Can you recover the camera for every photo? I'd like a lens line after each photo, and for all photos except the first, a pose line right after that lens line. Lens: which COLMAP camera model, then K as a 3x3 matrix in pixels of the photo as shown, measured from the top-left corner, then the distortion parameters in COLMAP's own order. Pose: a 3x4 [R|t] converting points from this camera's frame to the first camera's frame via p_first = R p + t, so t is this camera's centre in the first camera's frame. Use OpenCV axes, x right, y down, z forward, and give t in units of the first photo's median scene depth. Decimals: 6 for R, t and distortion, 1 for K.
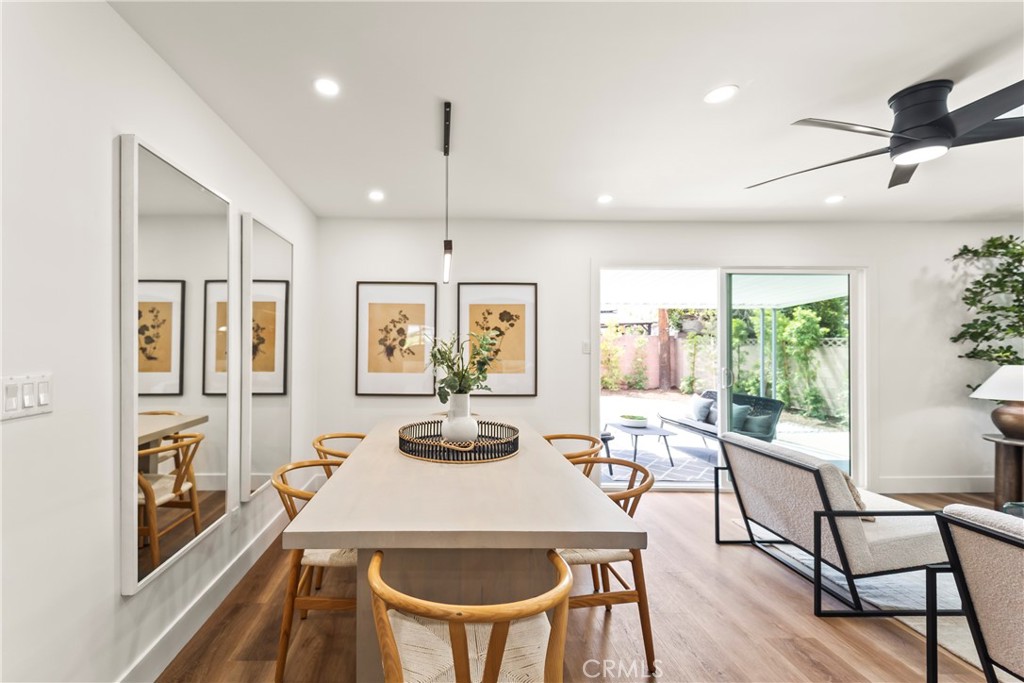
lens RADIAL K [[434.9, 0, 447.1], [0, 434.9, 344.3], [0, 0, 1]] dist [-0.005838, -0.000272]
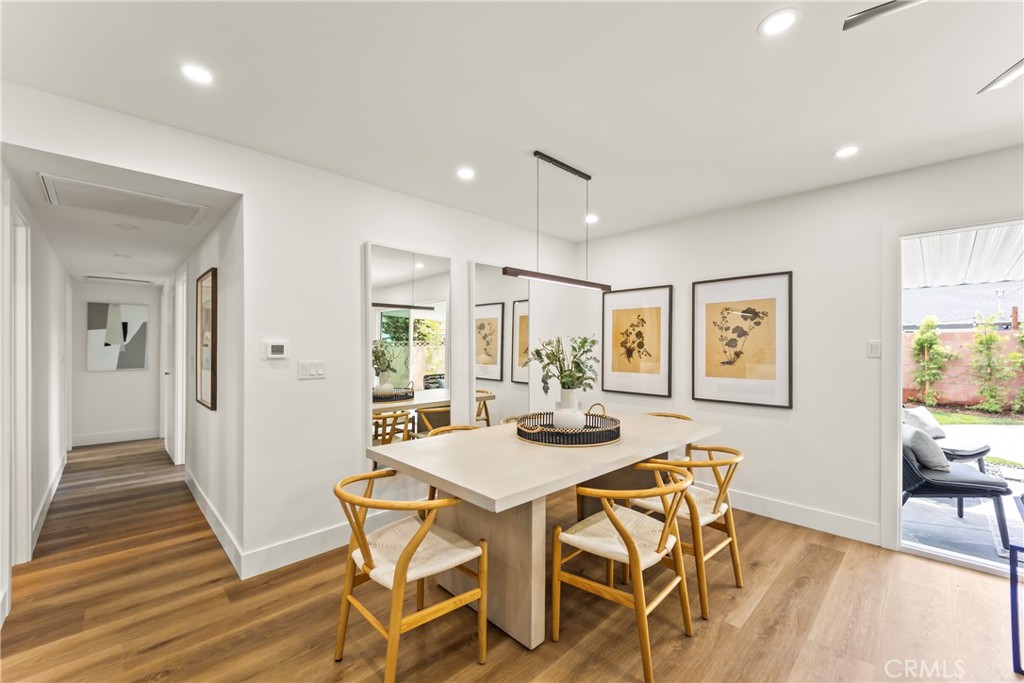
lens RADIAL K [[413.9, 0, 500.0], [0, 413.9, 355.1], [0, 0, 1]] dist [0.013898, -0.003703]
pose [[0.694739, 0.010394, -0.719187, 0.390933], [0.004330, 0.999817, 0.018632, 0.000762], [0.719249, -0.016059, 0.694567, 0.049370]]
